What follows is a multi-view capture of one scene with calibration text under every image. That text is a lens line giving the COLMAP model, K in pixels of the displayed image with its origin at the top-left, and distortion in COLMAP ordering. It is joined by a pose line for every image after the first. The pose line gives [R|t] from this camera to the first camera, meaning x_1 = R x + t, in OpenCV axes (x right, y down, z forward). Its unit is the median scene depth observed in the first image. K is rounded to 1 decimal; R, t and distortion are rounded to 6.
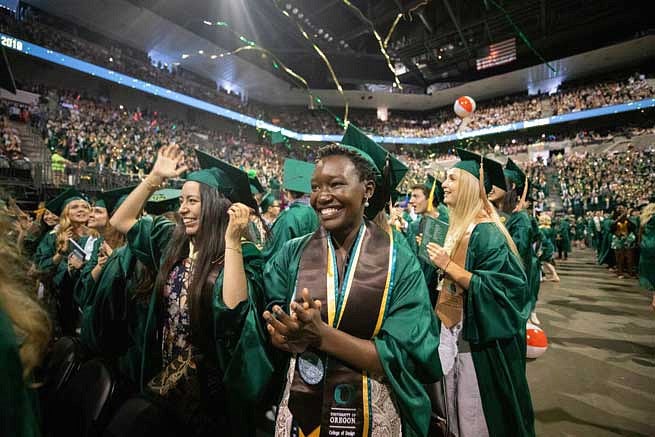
lens RADIAL K [[320.8, 0, 327.5], [0, 320.8, 218.5], [0, 0, 1]] dist [-0.027965, -0.000062]
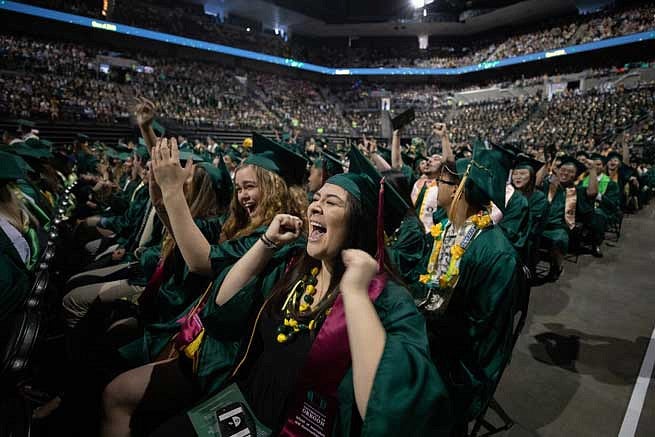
lens RADIAL K [[320.8, 0, 327.5], [0, 320.8, 218.5], [0, 0, 1]] dist [-0.027965, -0.000062]
pose [[0.966695, 0.081653, -0.242555, 0.220476], [-0.024991, 0.973327, 0.228058, -0.005513], [0.254707, -0.214401, 0.942951, -0.185570]]
